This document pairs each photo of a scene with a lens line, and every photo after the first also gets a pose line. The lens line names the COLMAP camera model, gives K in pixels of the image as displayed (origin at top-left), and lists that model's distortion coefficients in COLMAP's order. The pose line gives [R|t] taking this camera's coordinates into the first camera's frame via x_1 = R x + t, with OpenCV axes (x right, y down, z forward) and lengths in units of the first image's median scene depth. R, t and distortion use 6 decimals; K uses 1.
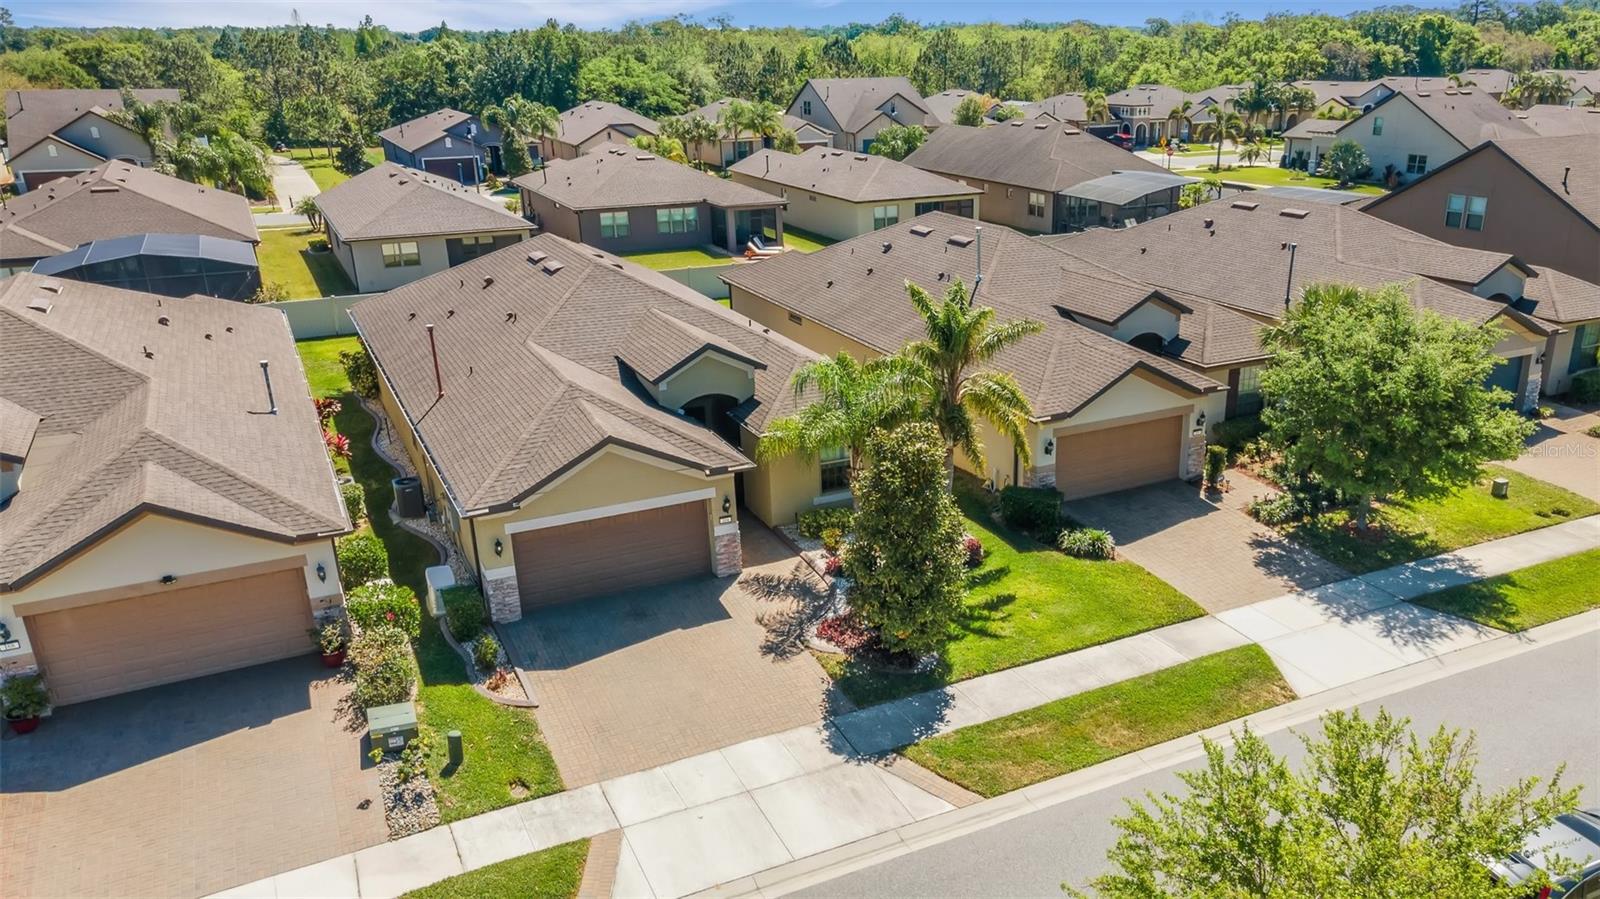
lens RADIAL K [[1154.6, 0, 819.4], [0, 1154.6, 489.4], [0, 0, 1]] dist [0.017583, 0.029453]
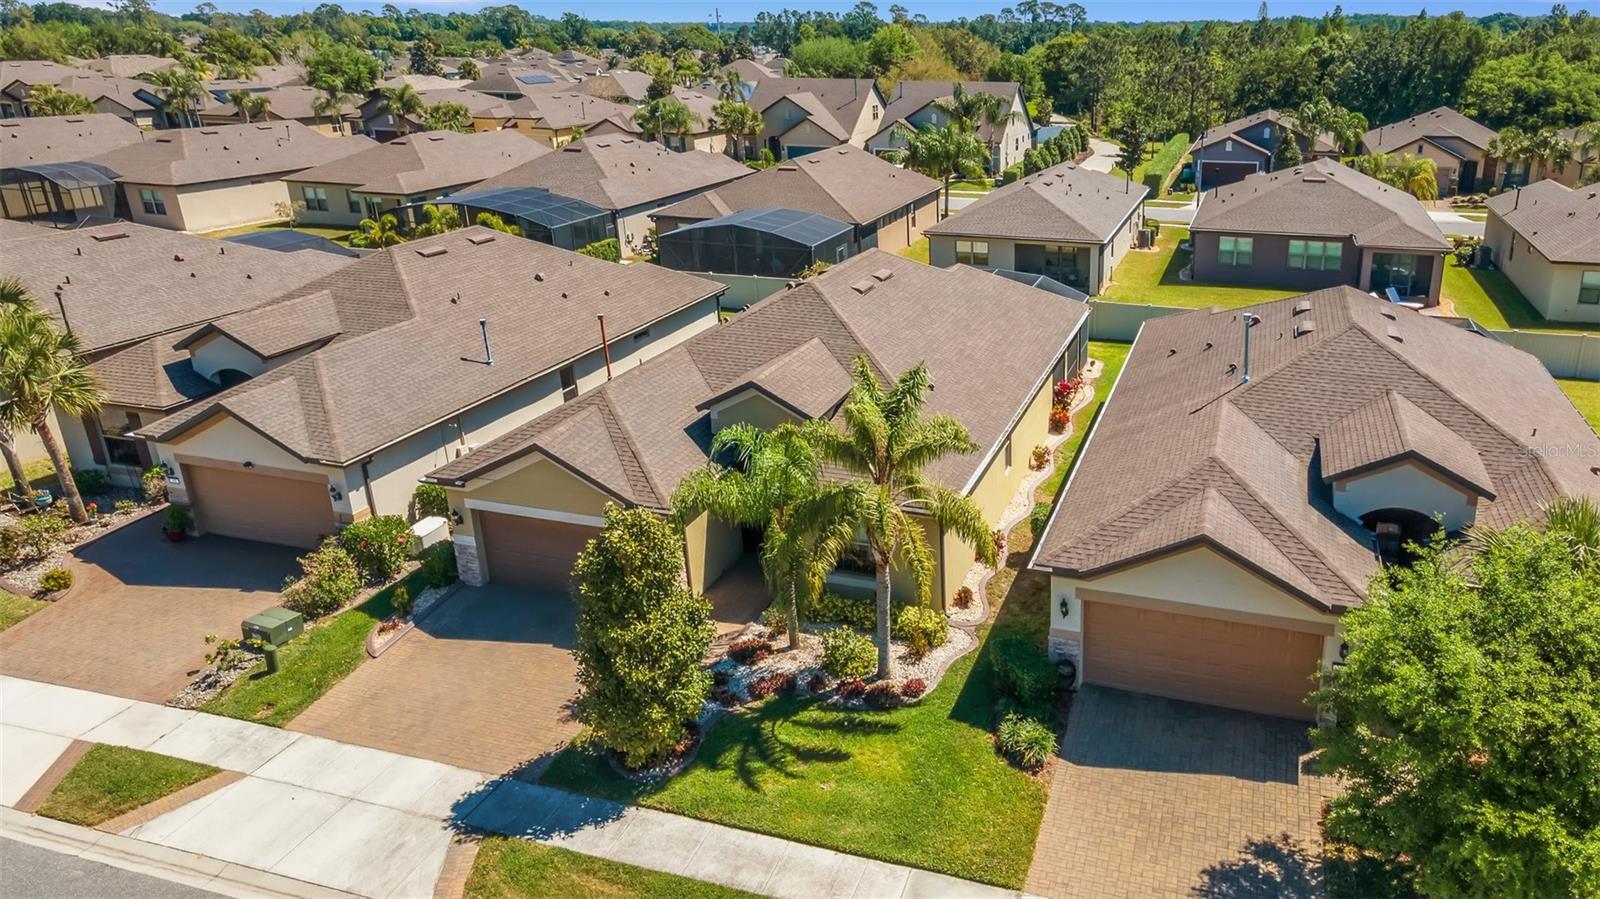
lens RADIAL K [[1154.6, 0, 821.5], [0, 1154.6, 500.7], [0, 0, 1]] dist [0.017583, 0.029453]
pose [[0.712509, 0.271830, -0.646869, 0.663655], [-0.261852, 0.958318, 0.114286, -0.177532], [0.650972, 0.087954, 0.753989, 0.368595]]
